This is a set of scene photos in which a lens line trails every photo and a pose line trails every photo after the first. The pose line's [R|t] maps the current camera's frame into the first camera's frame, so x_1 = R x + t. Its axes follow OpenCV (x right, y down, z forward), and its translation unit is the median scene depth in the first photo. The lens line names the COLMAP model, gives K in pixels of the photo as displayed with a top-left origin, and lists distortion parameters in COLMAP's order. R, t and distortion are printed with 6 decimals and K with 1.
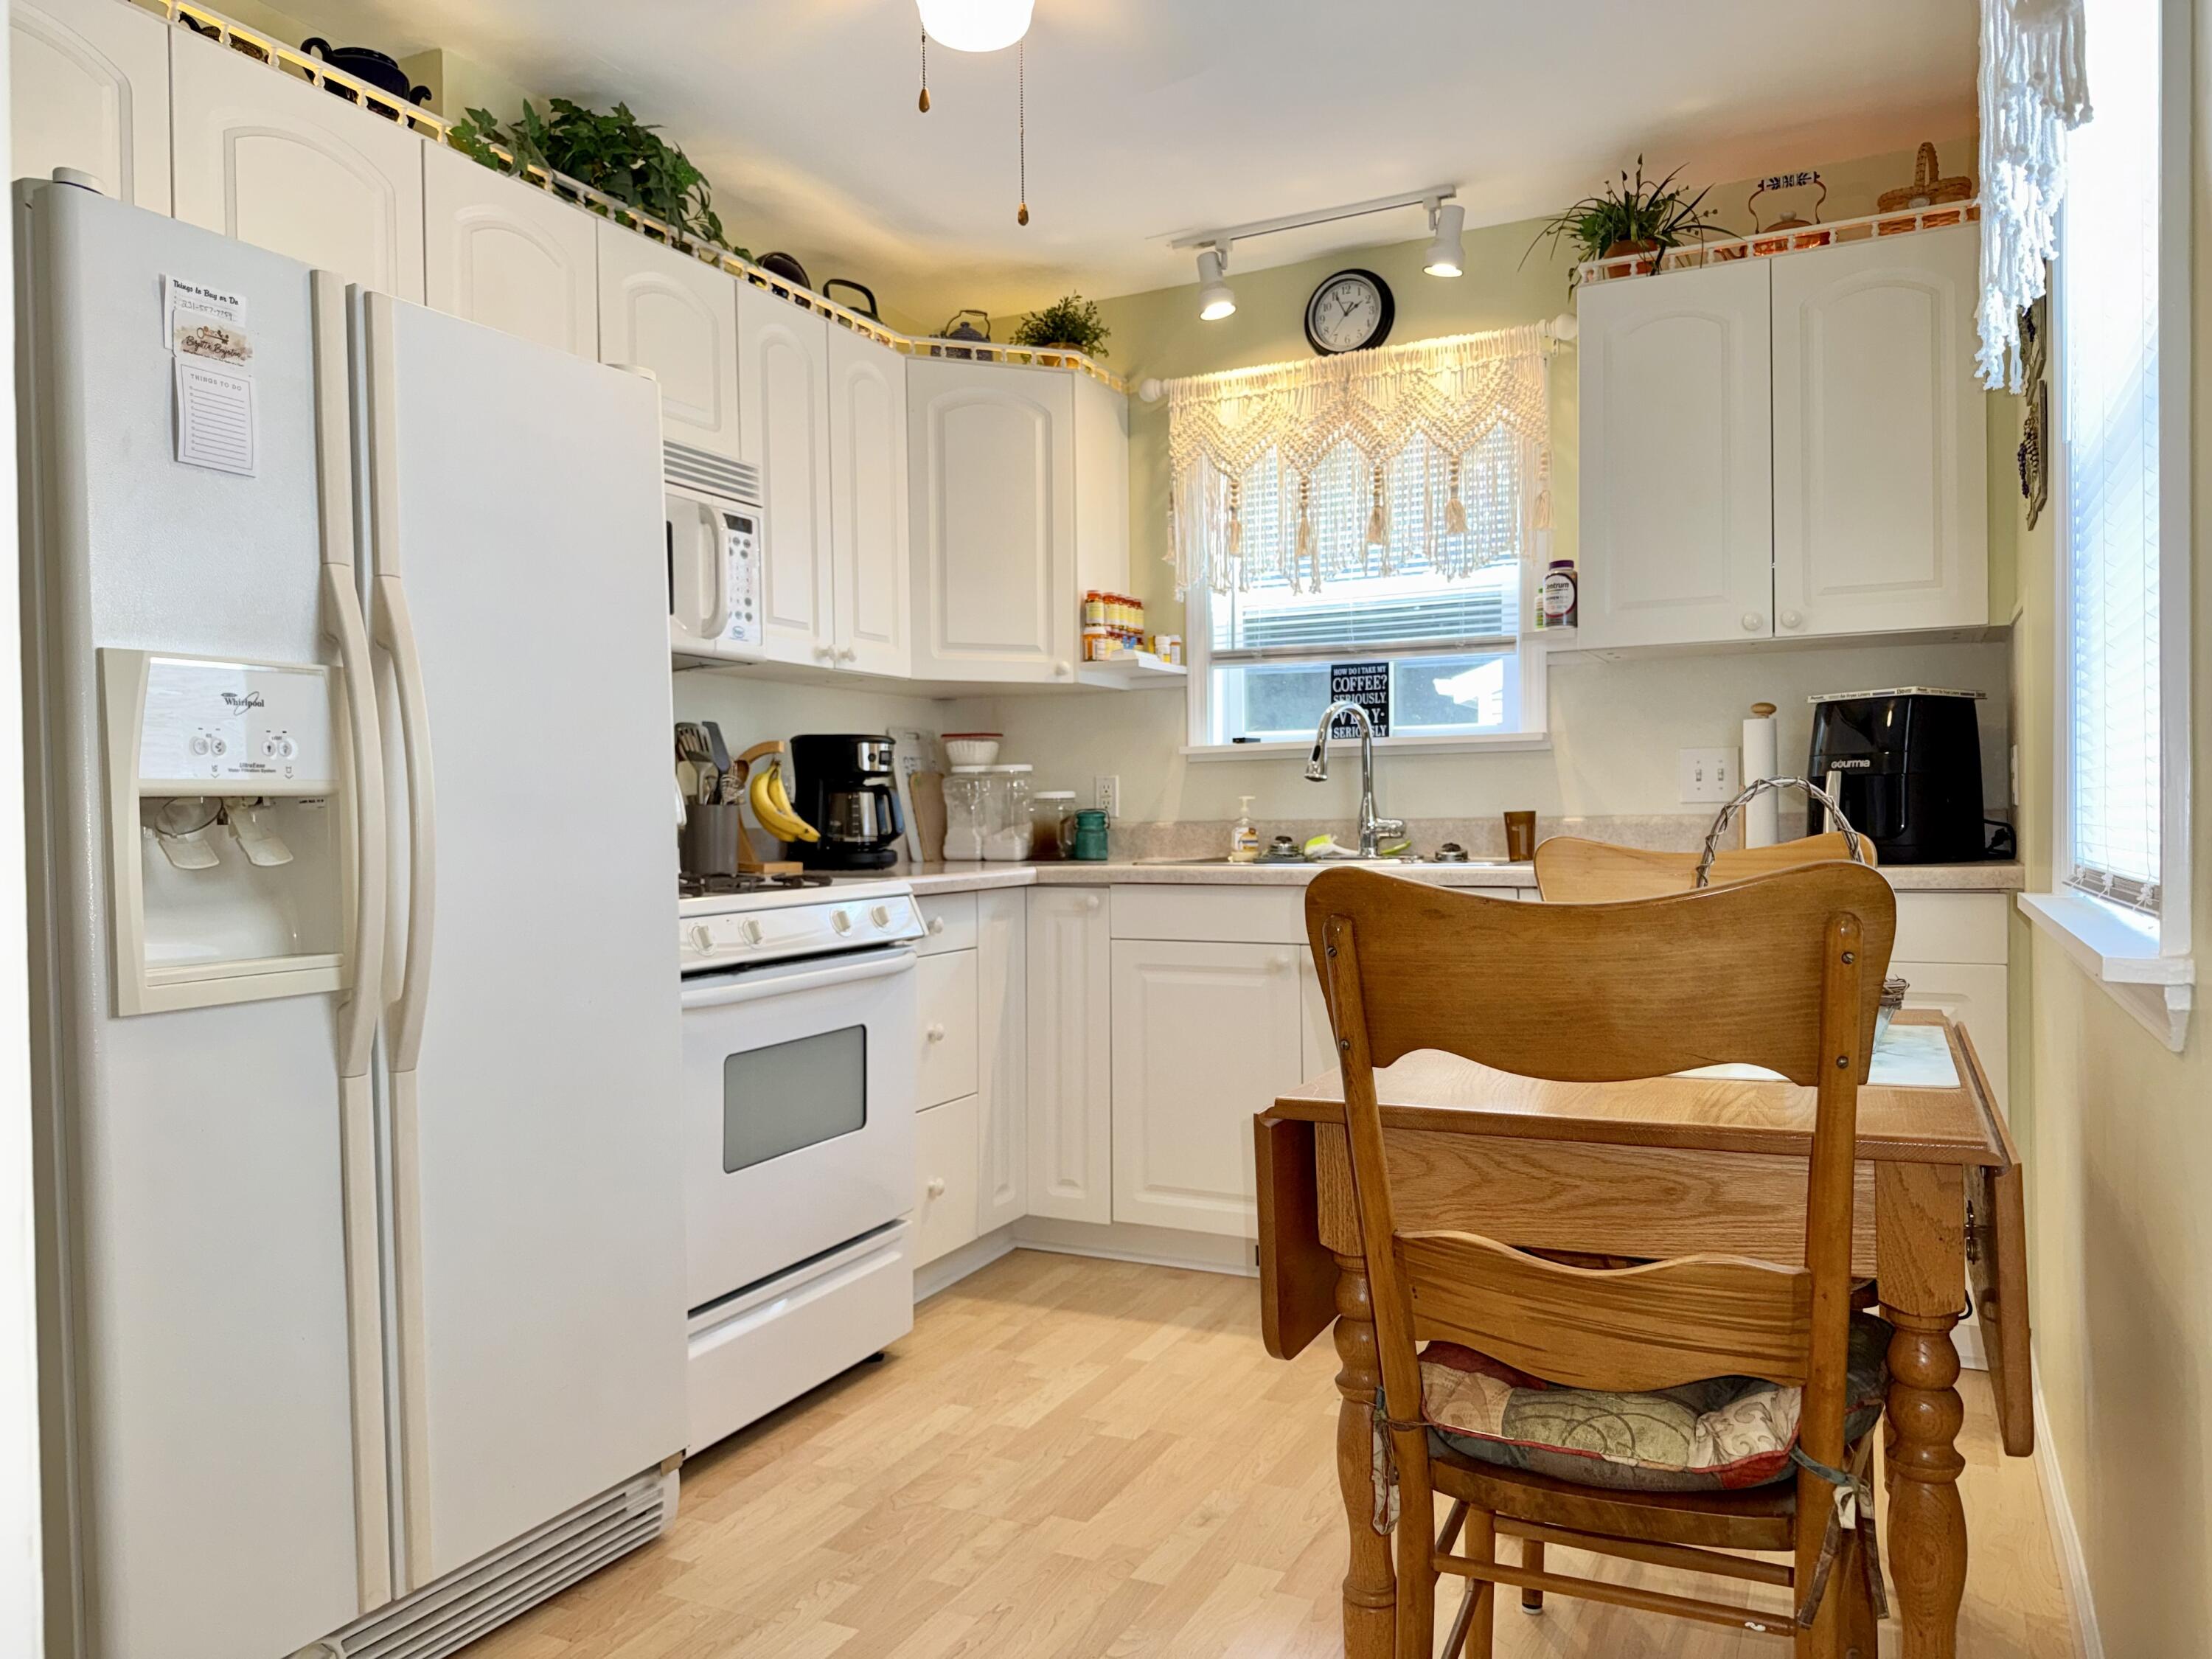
lens RADIAL K [[1575.4, 0, 1106.0], [0, 1575.4, 829.5], [0, 0, 1]] dist [0.101007, -0.140635]
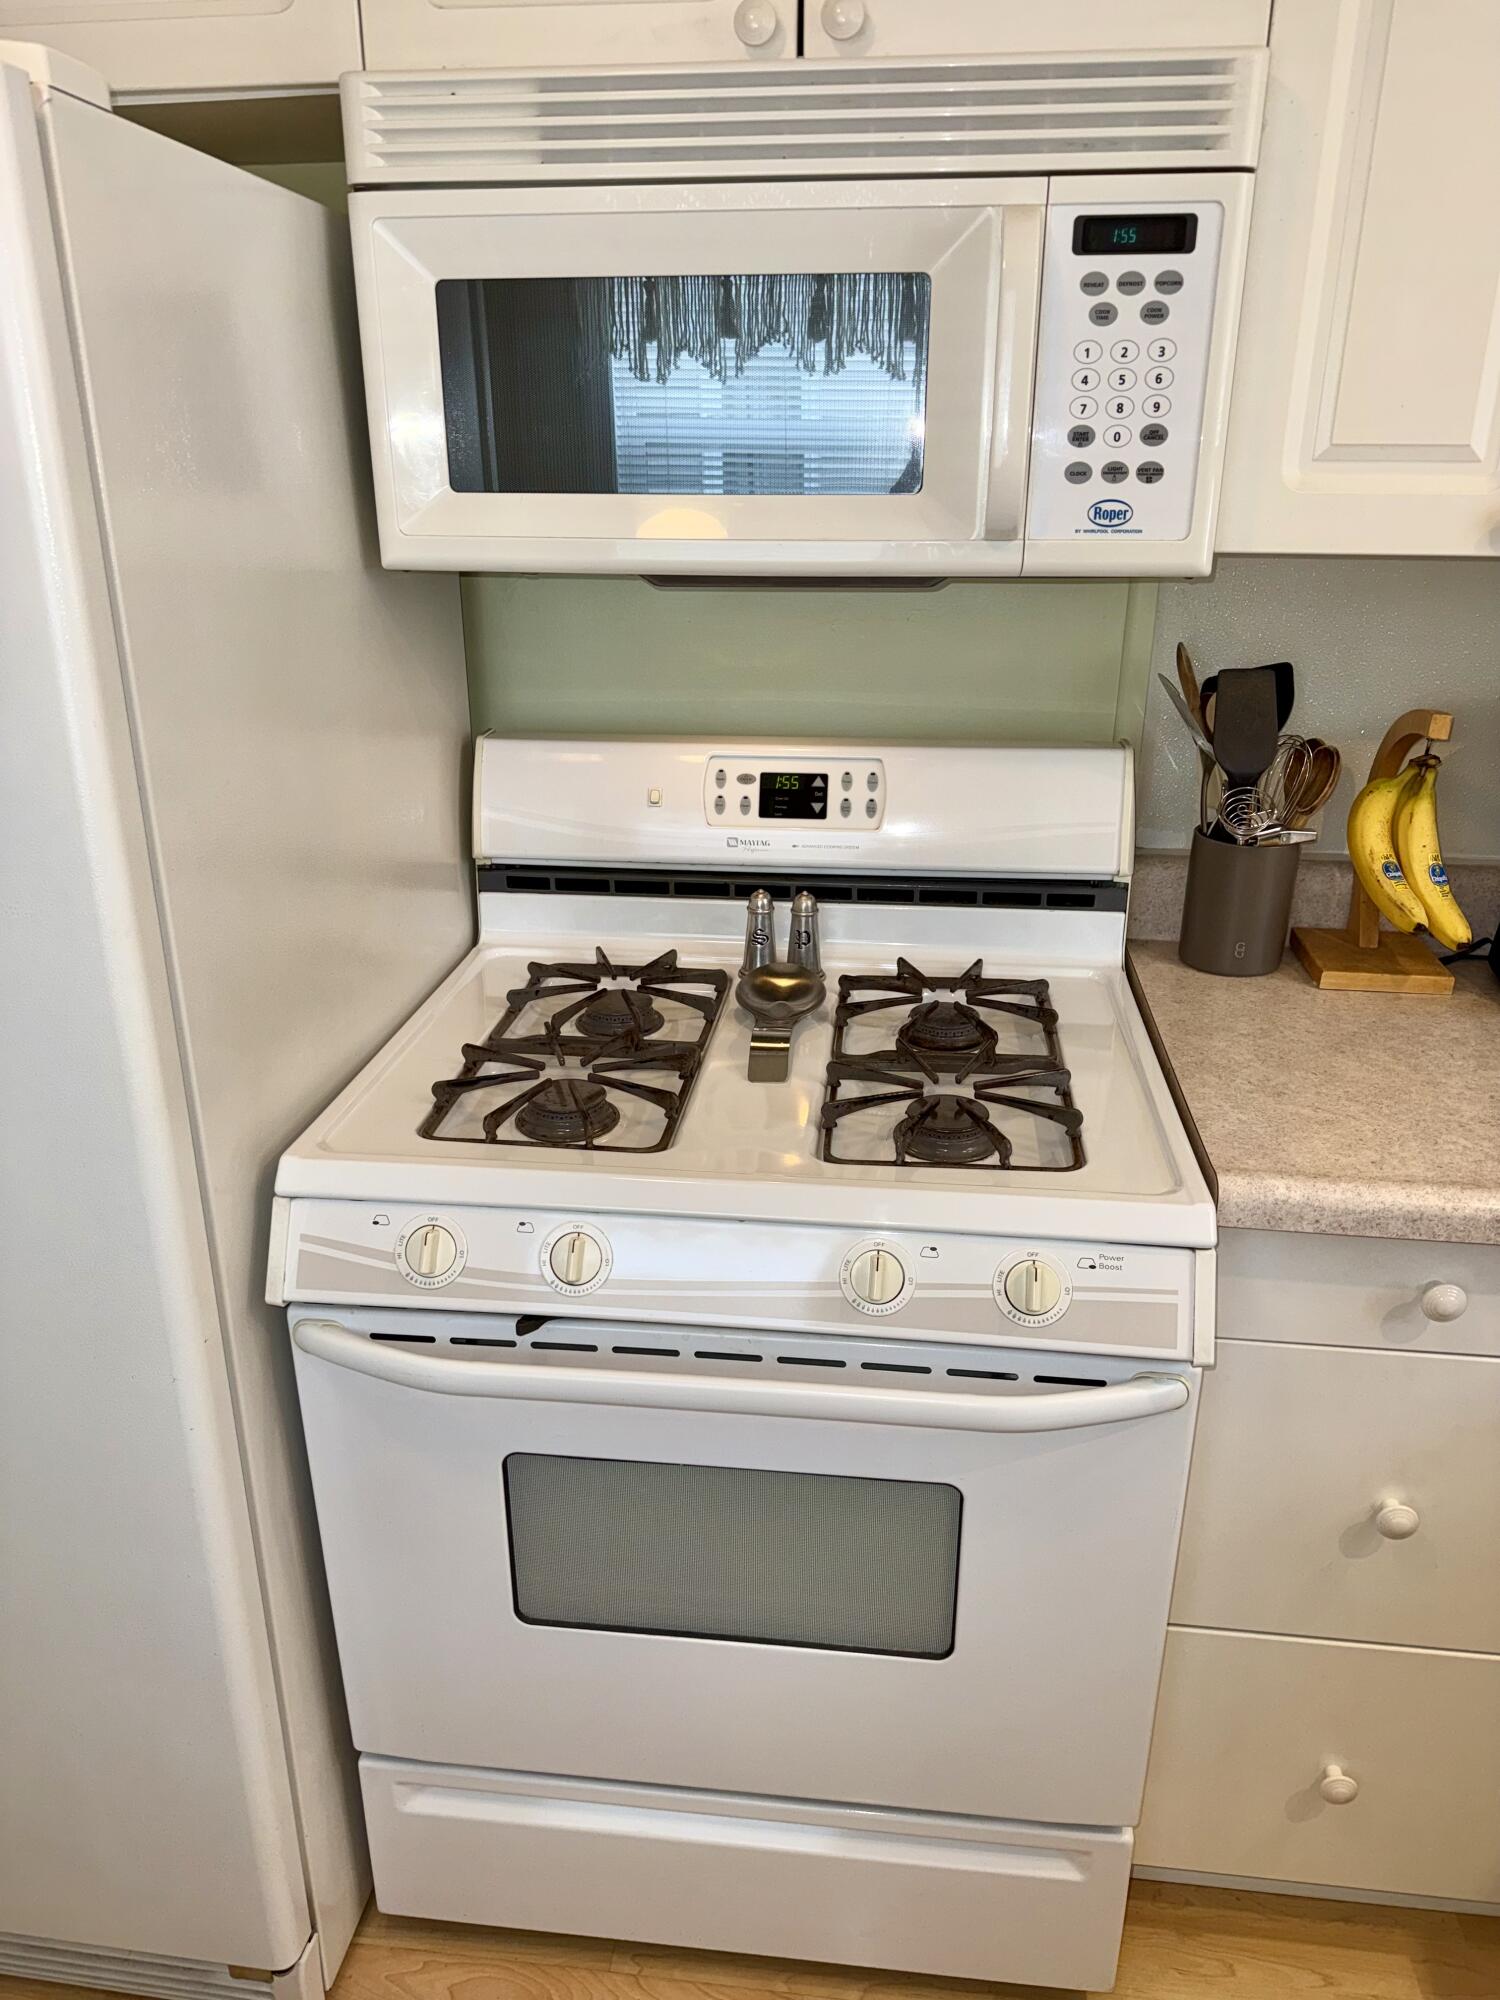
lens RADIAL K [[1406.0, 0, 750.0], [0, 1406.0, 1000.0], [0, 0, 1]] dist [-0.002890, 0.003637]
pose [[0.335203, 0.343120, -0.877444, 0.105211], [-0.010344, 0.932609, 0.360740, -0.120163], [0.942089, -0.111845, 0.316163, 0.668859]]
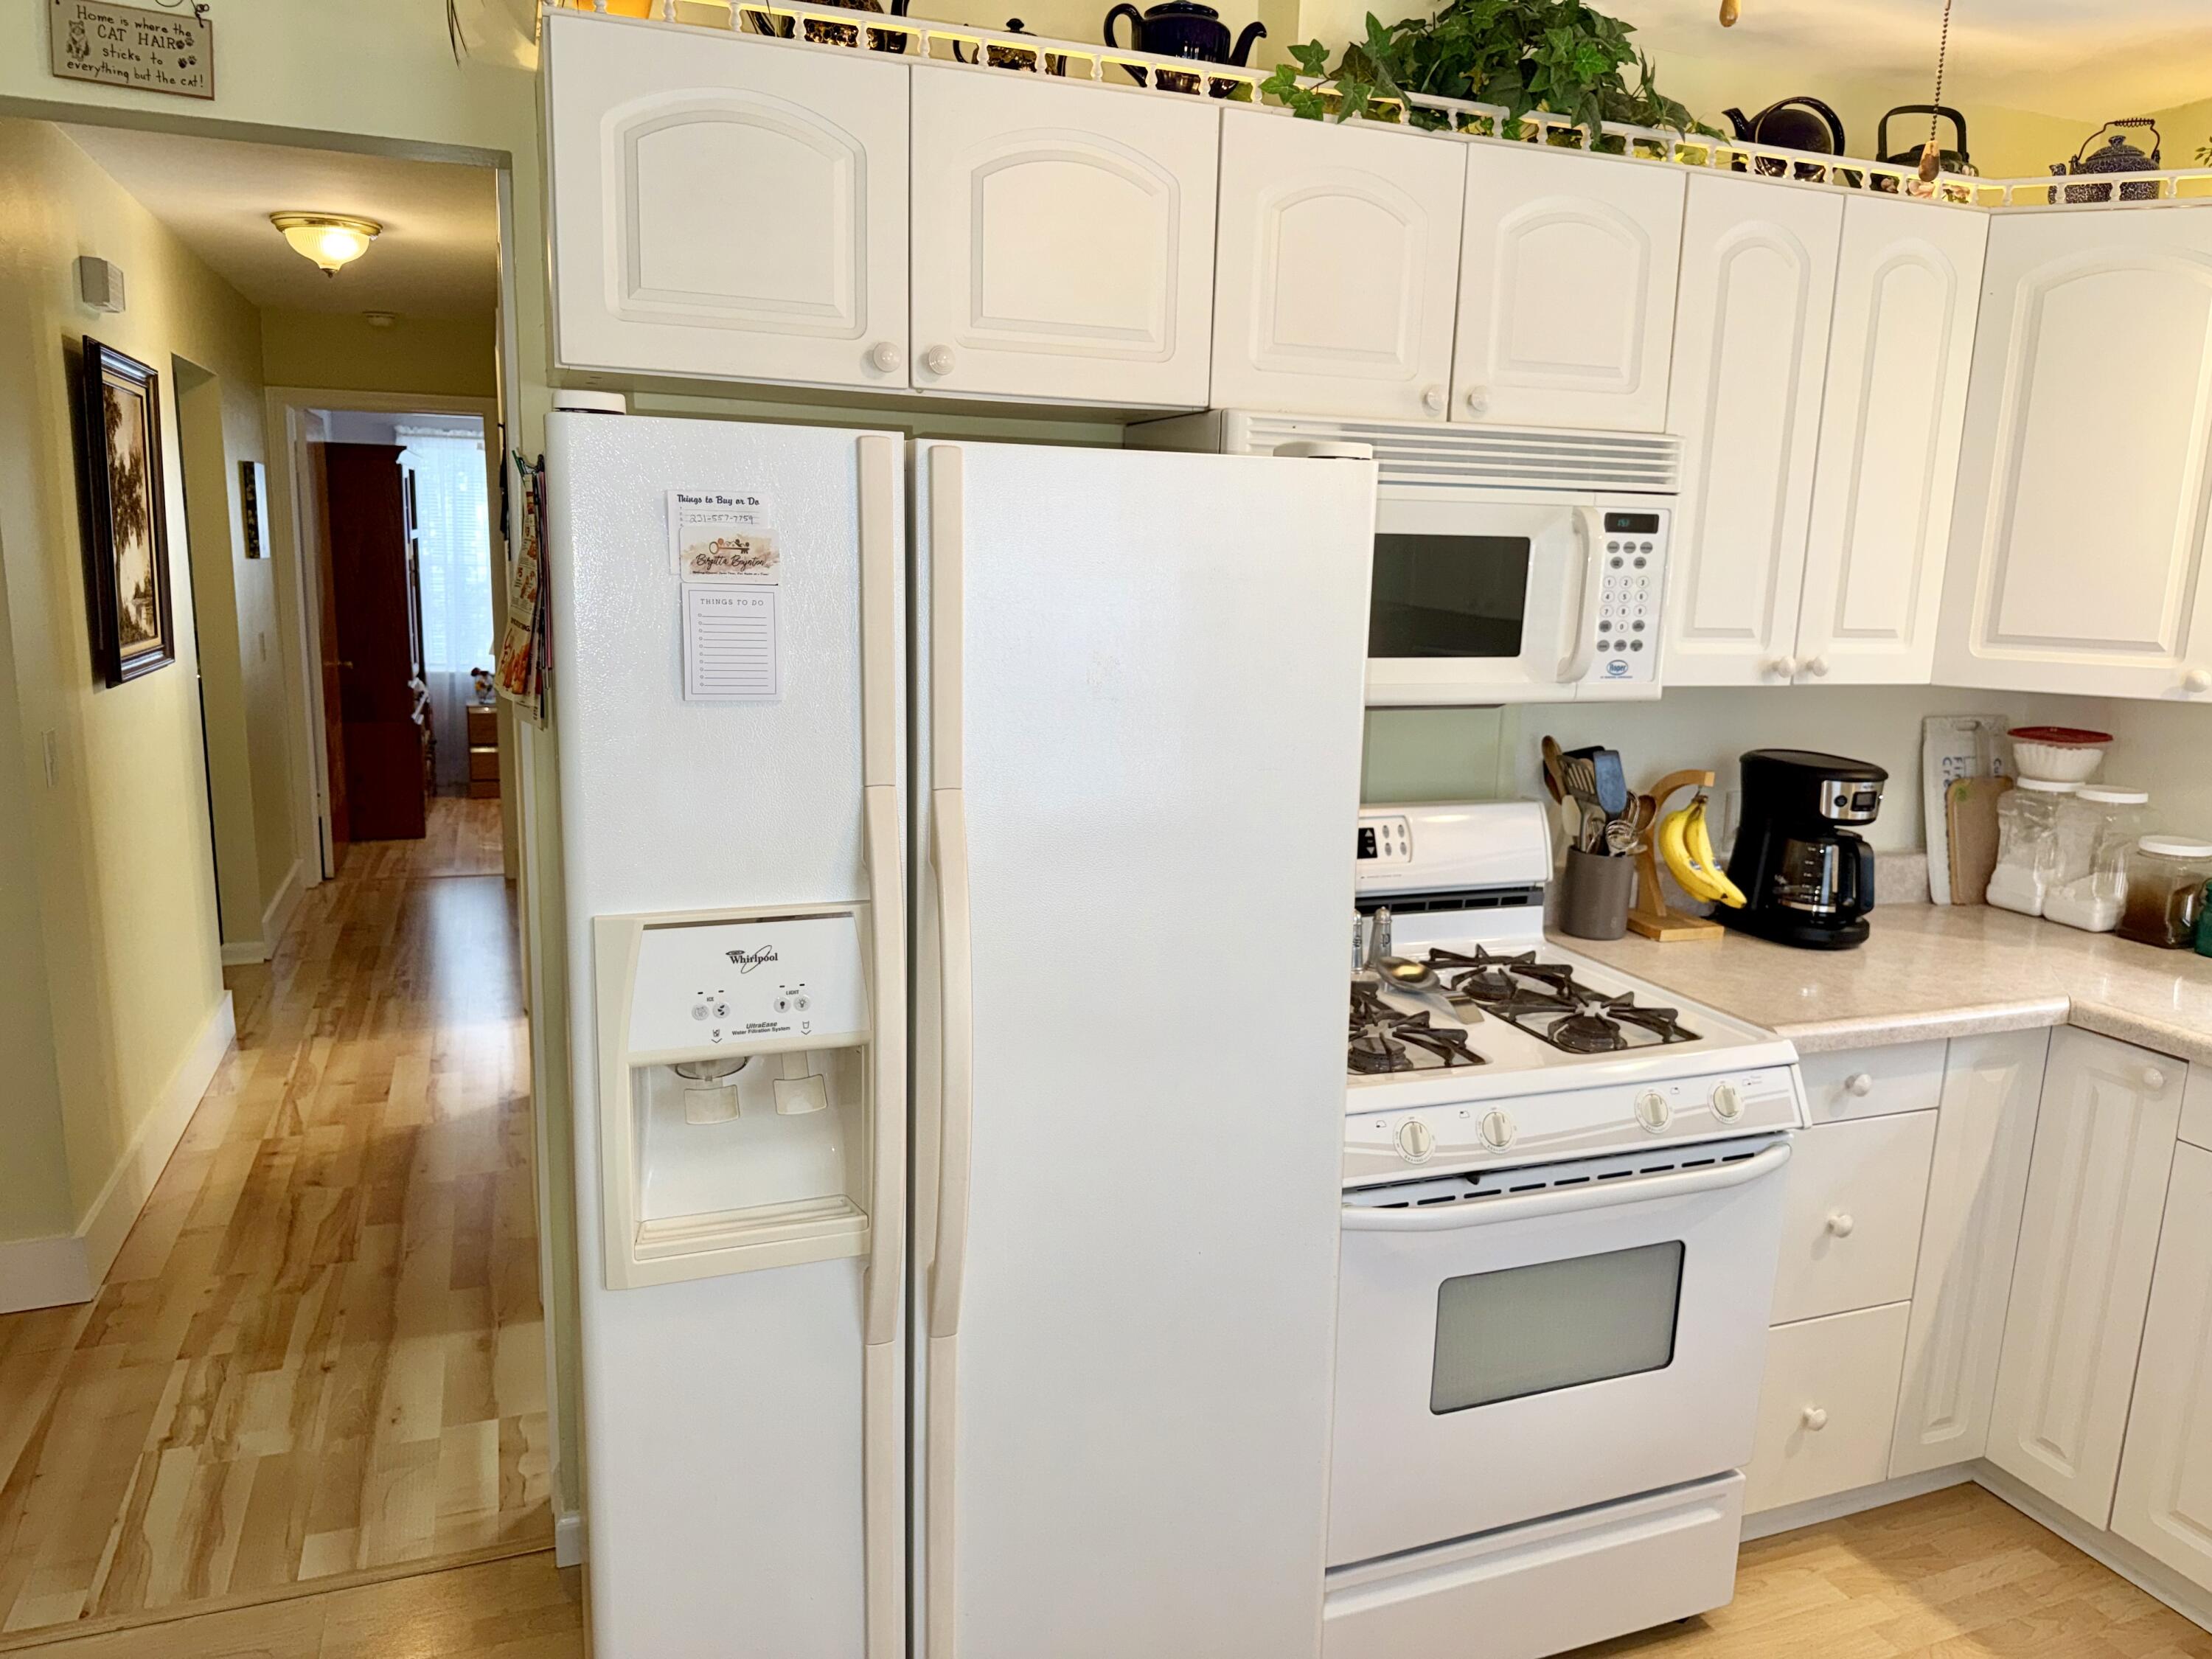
lens RADIAL K [[1567.2, 0, 1113.7], [0, 1567.2, 823.4], [0, 0, 1]] dist [0.064270, -0.076082]
pose [[0.740118, 0.157230, -0.653838, 0.084848], [-0.047879, 0.982136, 0.181980, -0.154381], [0.670771, -0.103381, 0.734424, 0.235004]]
